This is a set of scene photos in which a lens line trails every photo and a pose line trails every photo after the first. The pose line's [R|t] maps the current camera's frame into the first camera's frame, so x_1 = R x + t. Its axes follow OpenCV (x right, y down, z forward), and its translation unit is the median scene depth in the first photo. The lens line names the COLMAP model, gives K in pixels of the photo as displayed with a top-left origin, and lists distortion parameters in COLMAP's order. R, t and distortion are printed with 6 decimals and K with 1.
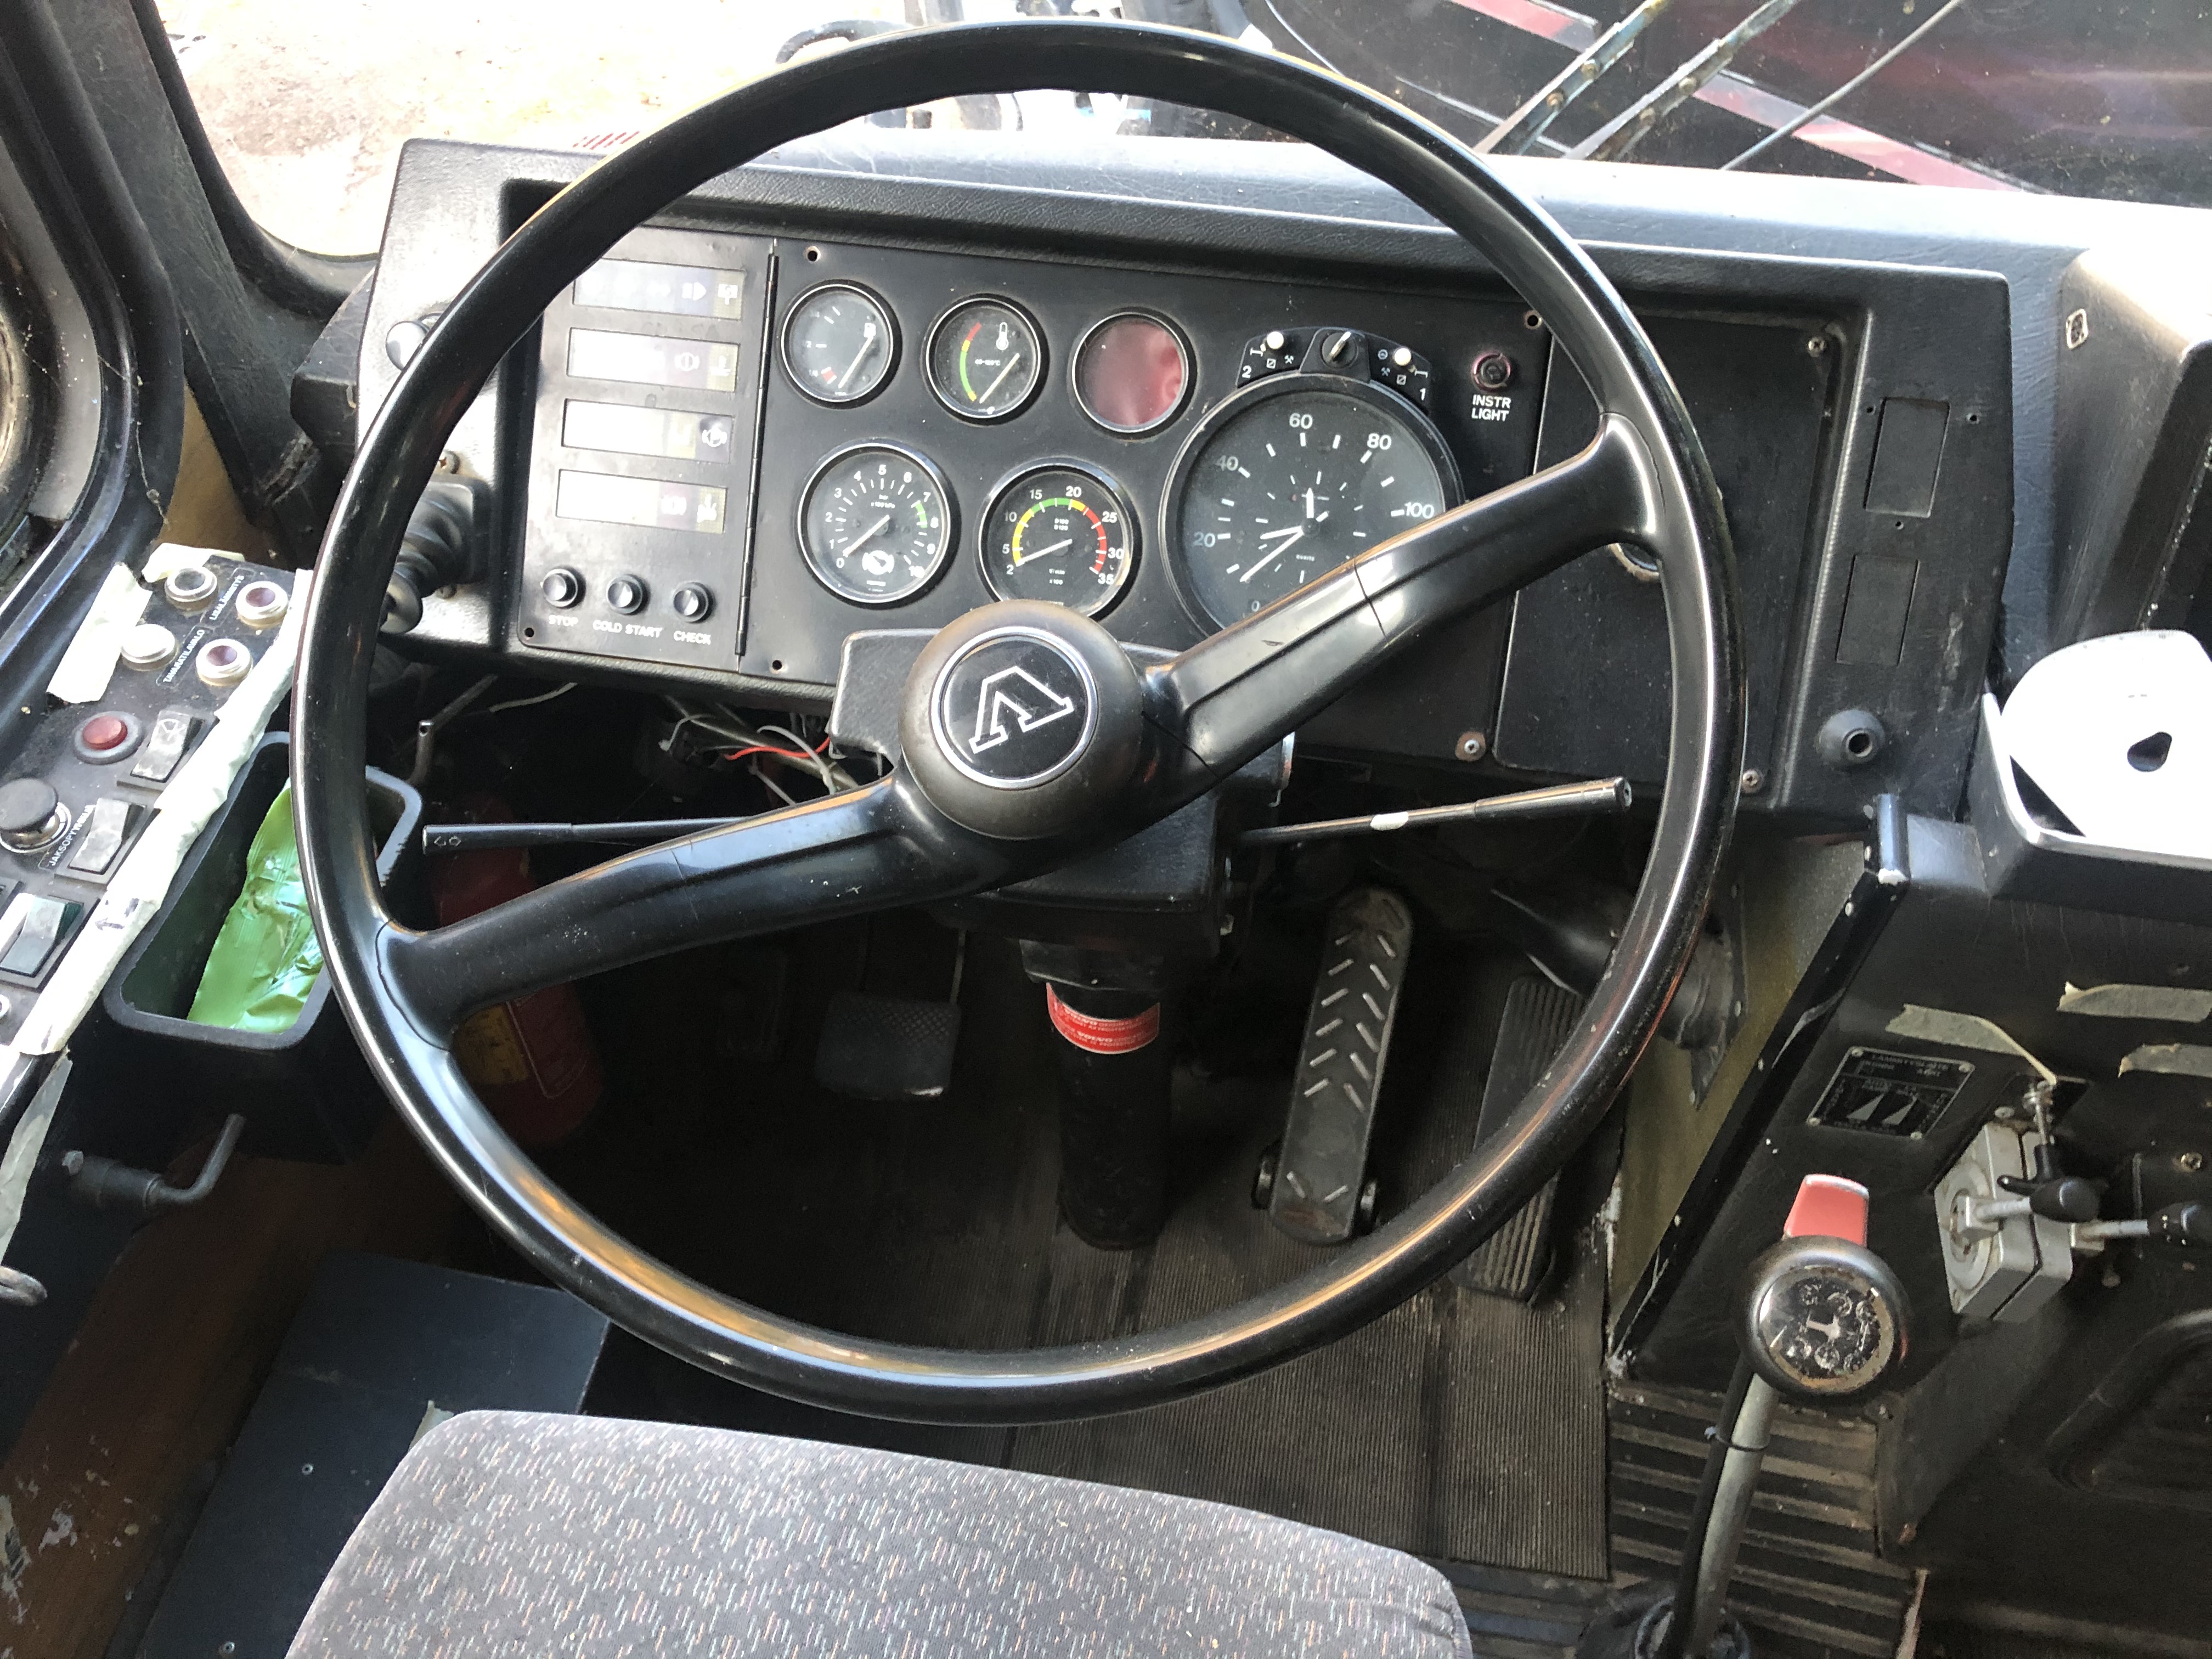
lens RADIAL K [[1810.6, 0, 1099.7], [0, 1810.6, 813.5], [0, 0, 1]] dist [0.028524, -0.028483]
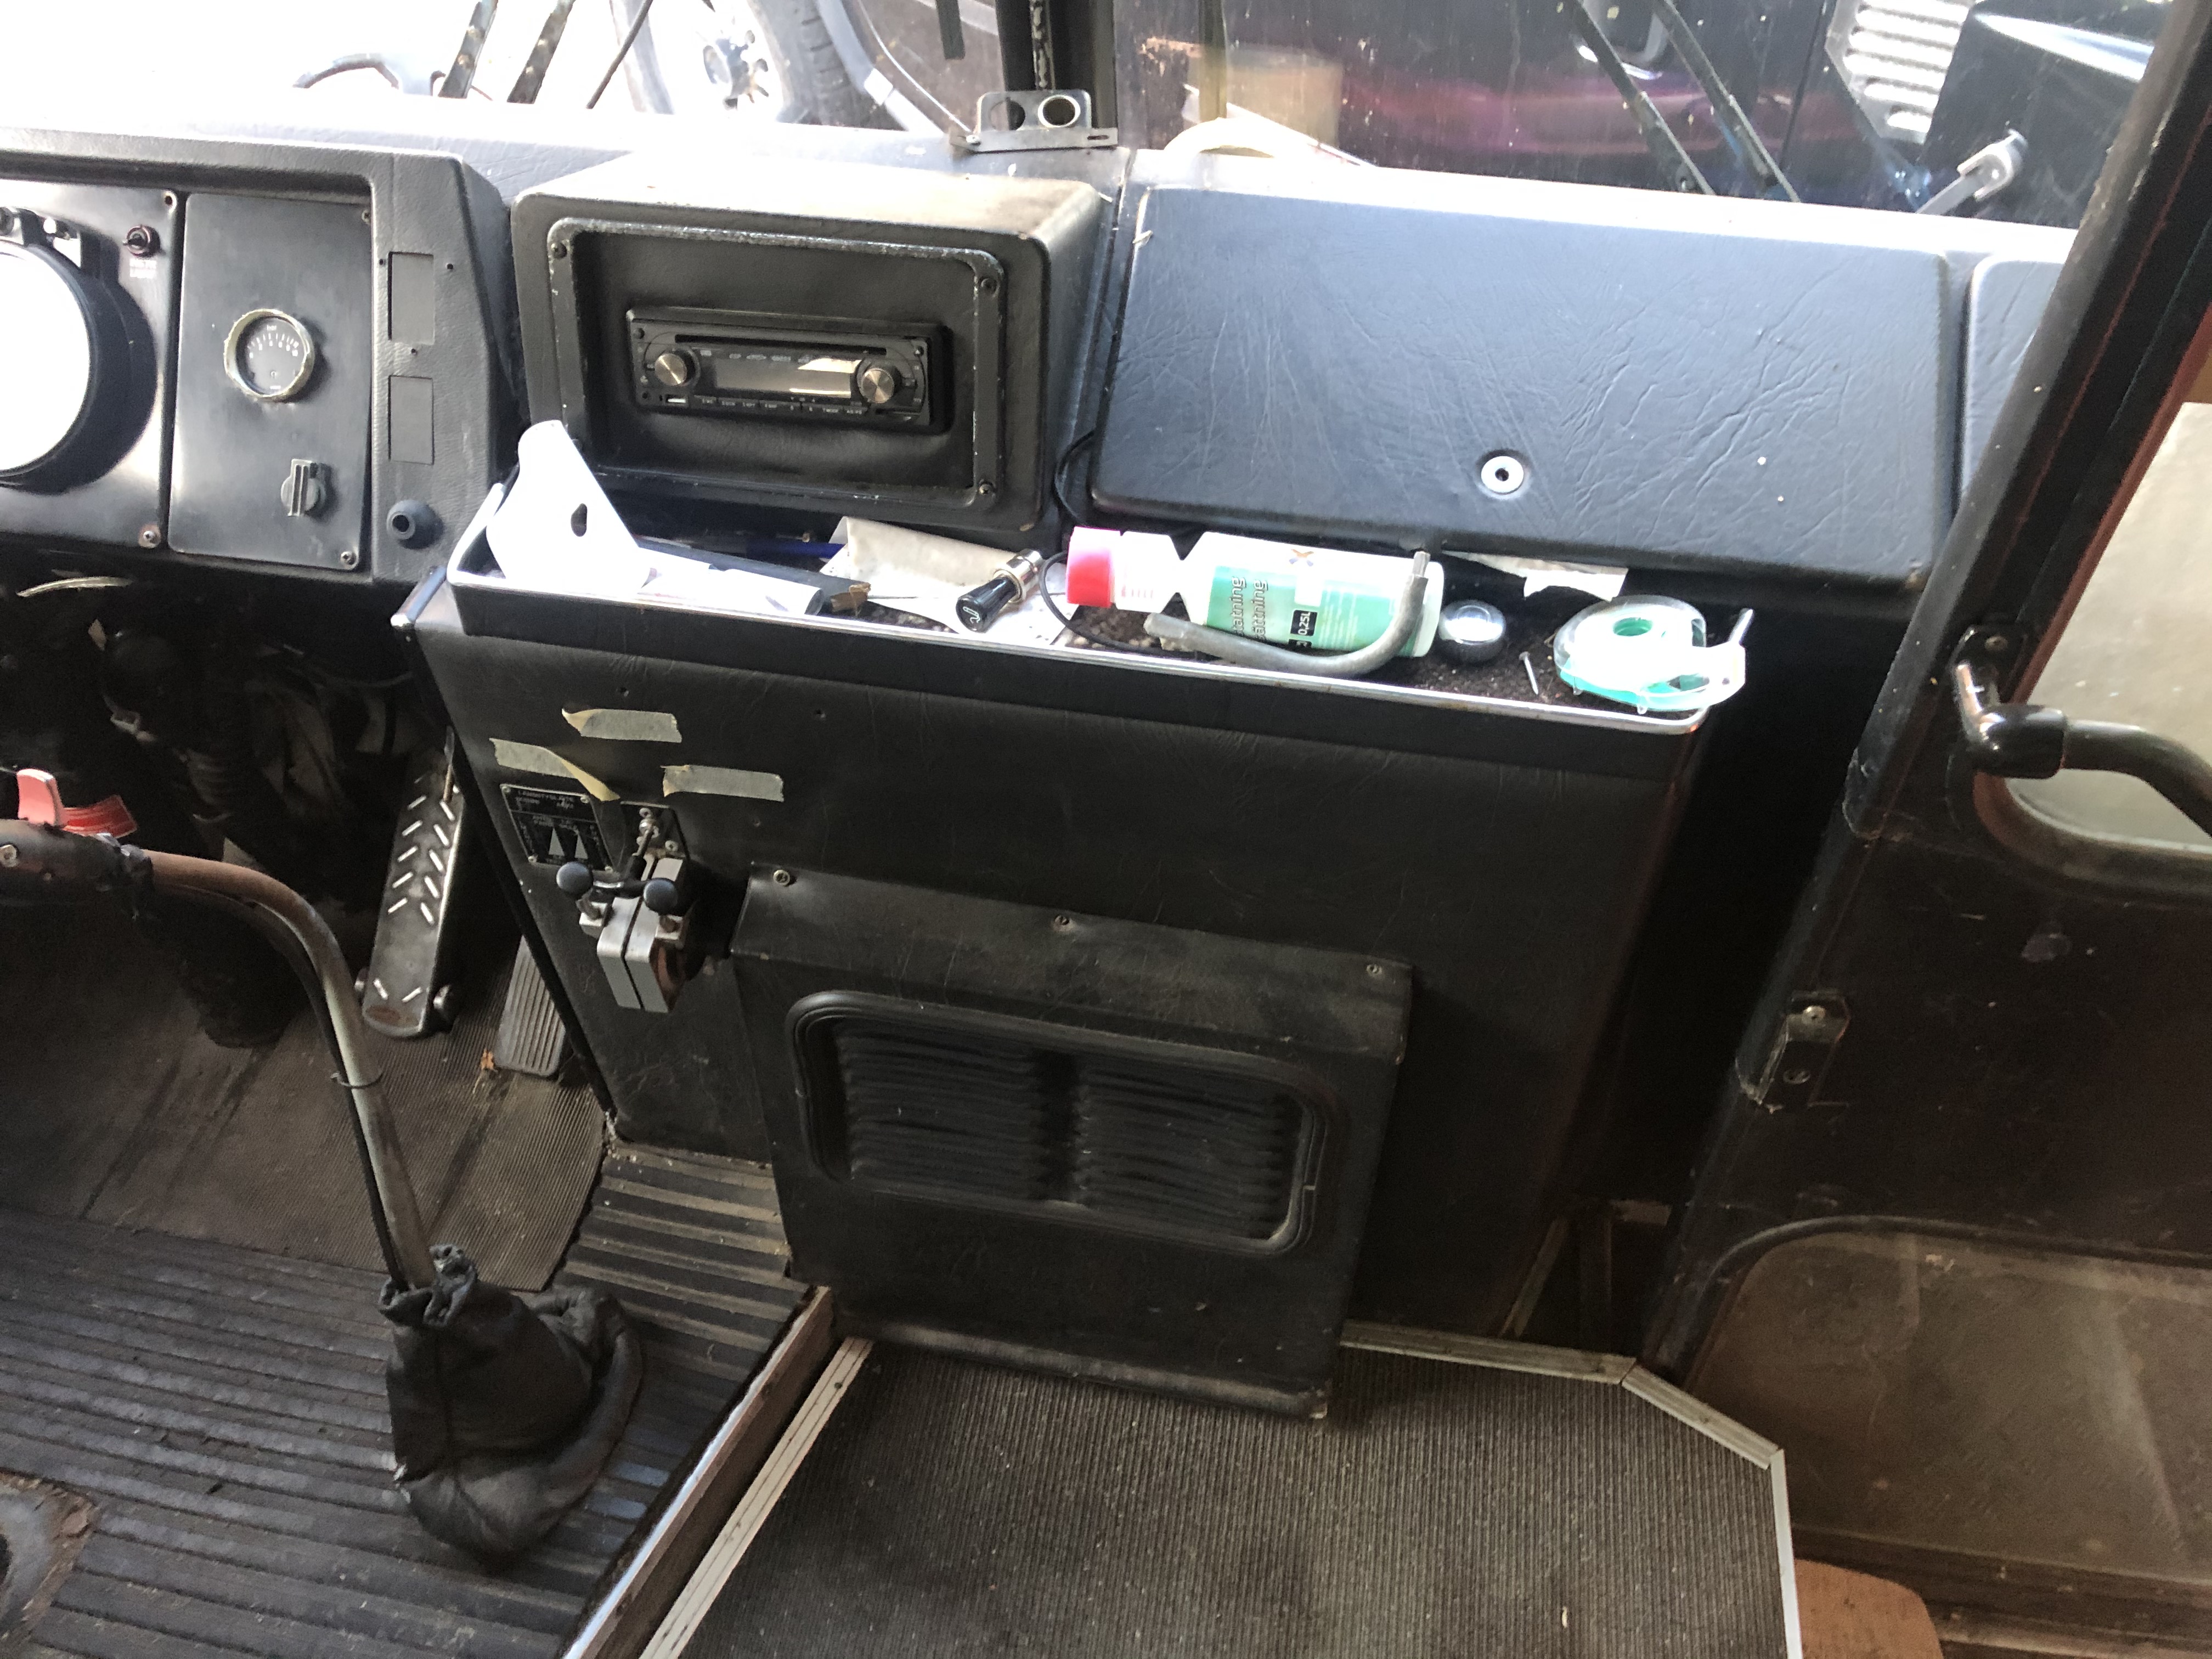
lens RADIAL K [[1810.6, 0, 1091.7], [0, 1810.6, 855.3], [0, 0, 1]] dist [0.028524, -0.028483]
pose [[0.999818, -0.002317, -0.018934, 0.650752], [0.001970, 0.999831, -0.018286, 0.154586], [0.018974, 0.018246, 0.999653, -0.189246]]
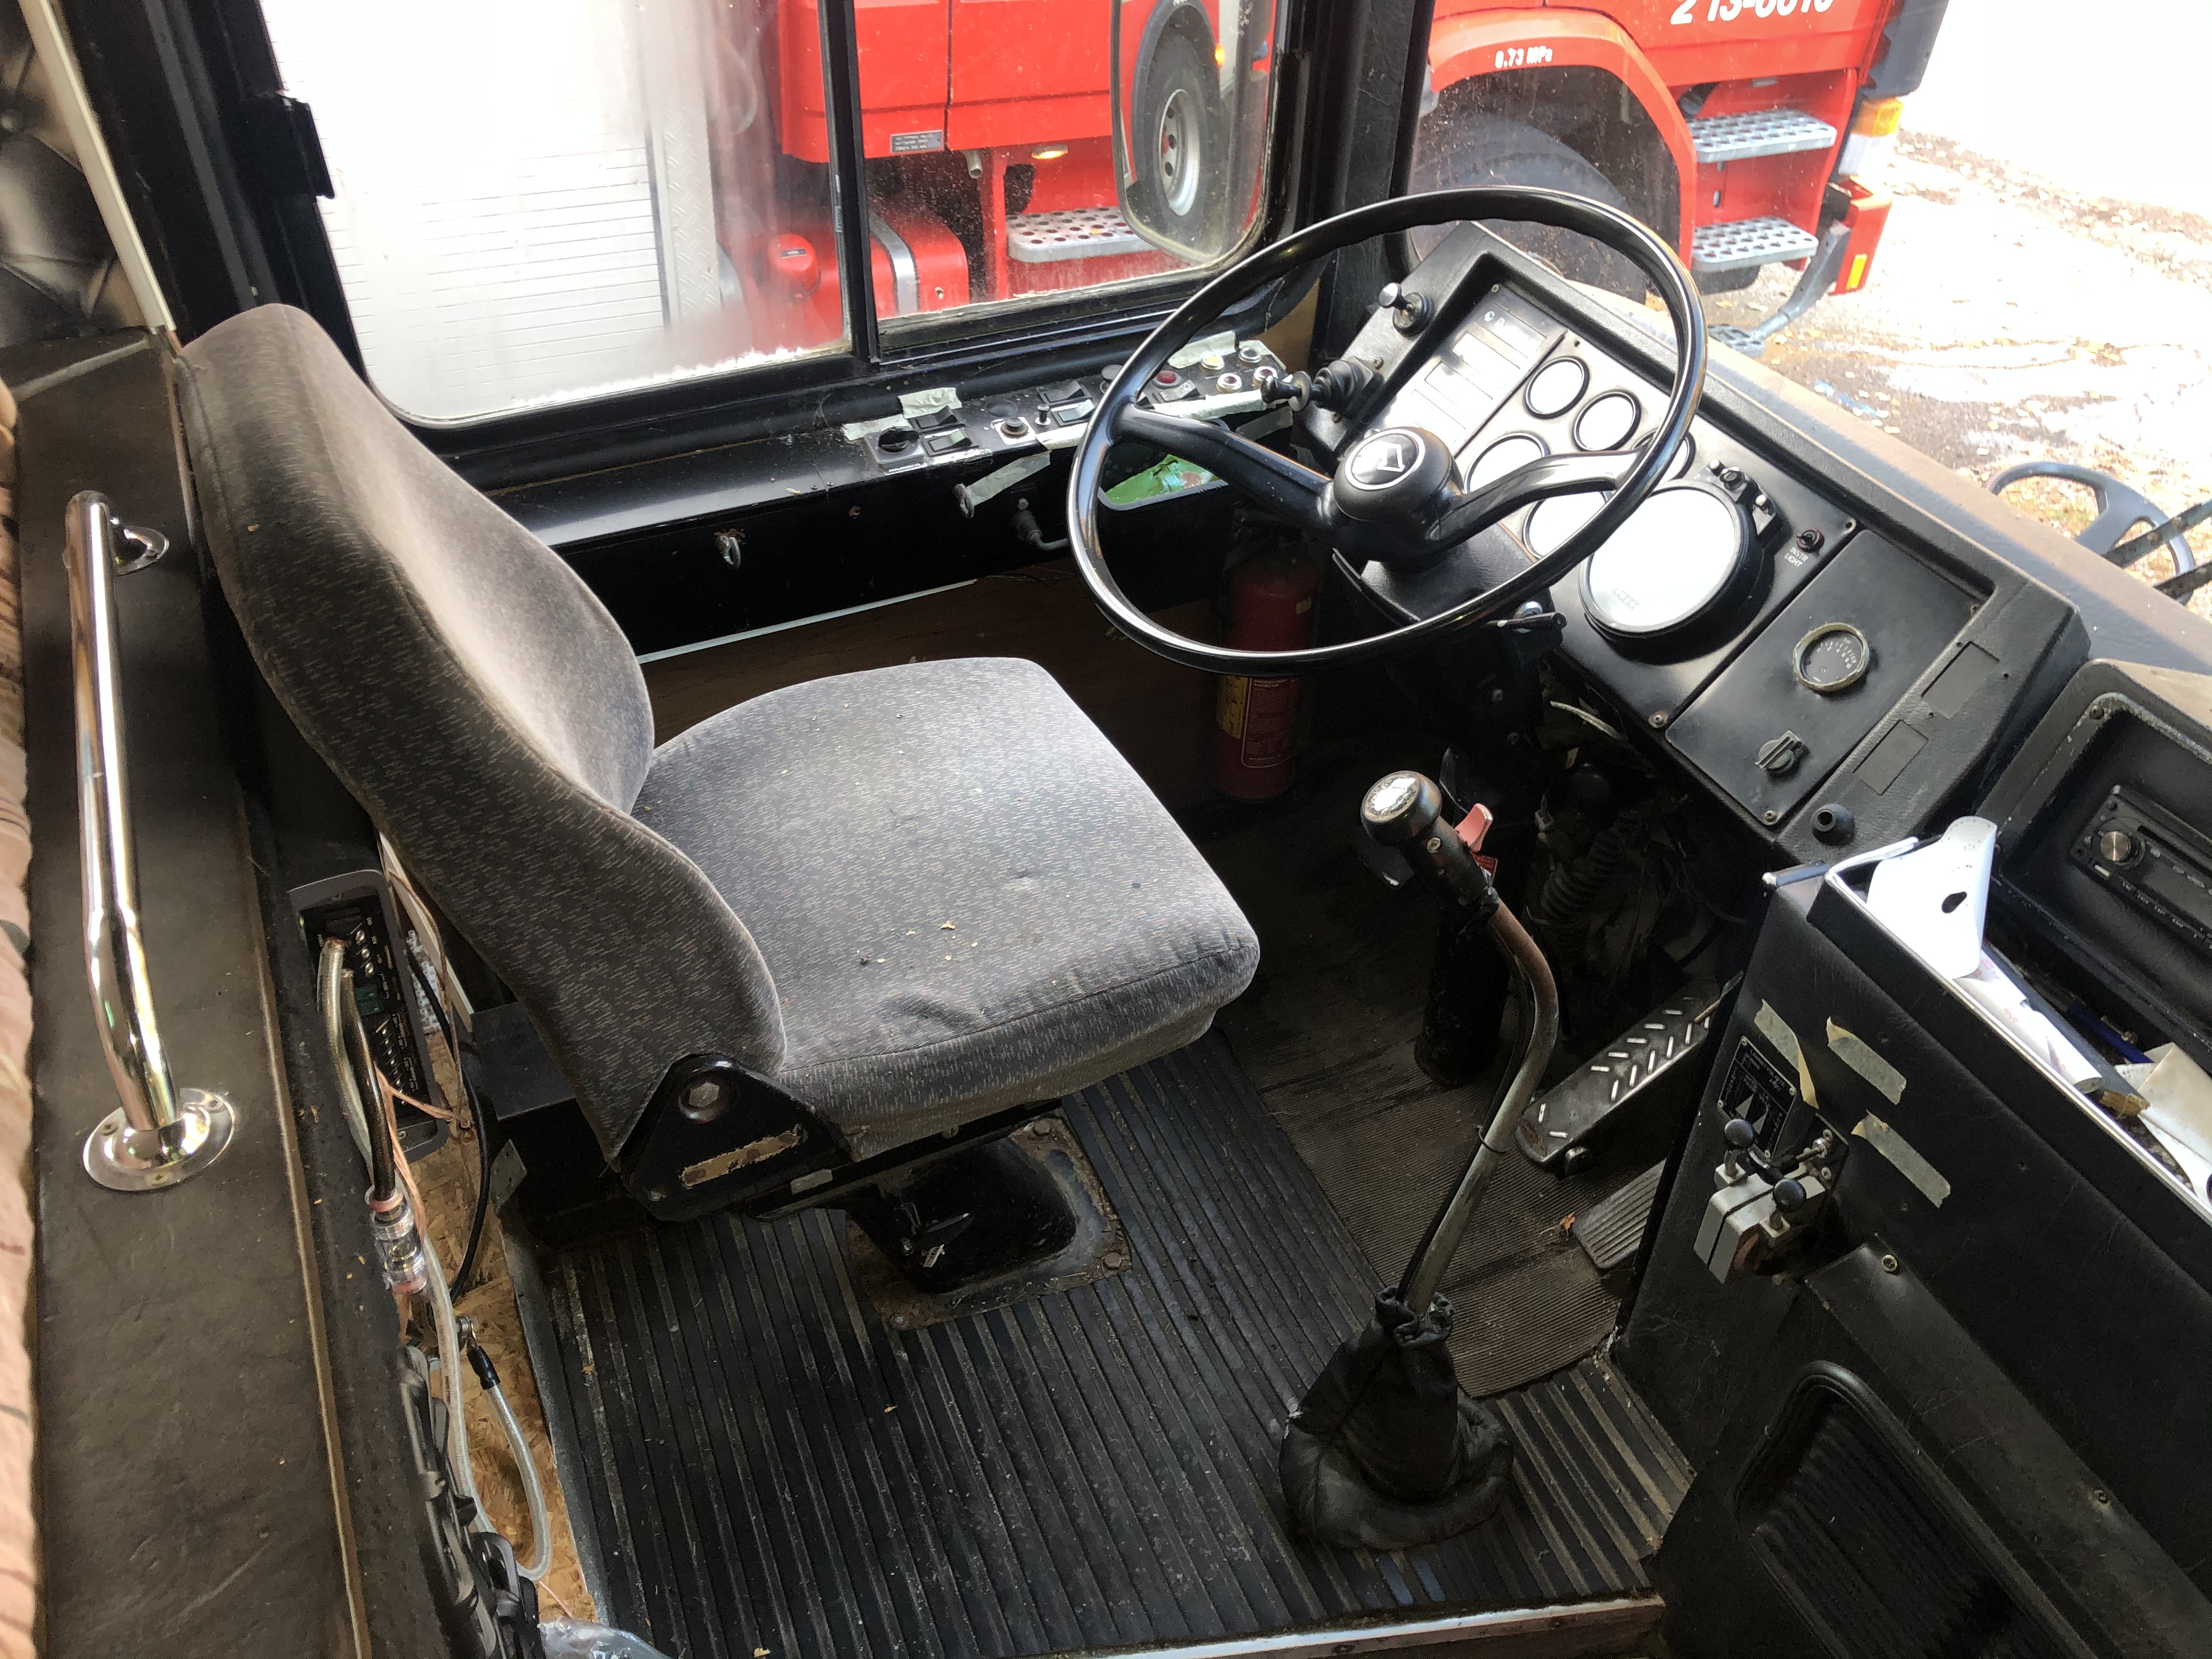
lens RADIAL K [[1810.6, 0, 1119.5], [0, 1810.6, 823.1], [0, 0, 1]] dist [0.028524, -0.028483]
pose [[0.569908, 0.541622, -0.617940, 0.721991], [-0.654998, 0.753524, 0.056375, 0.188859], [0.496167, 0.372621, 0.784201, -0.352159]]
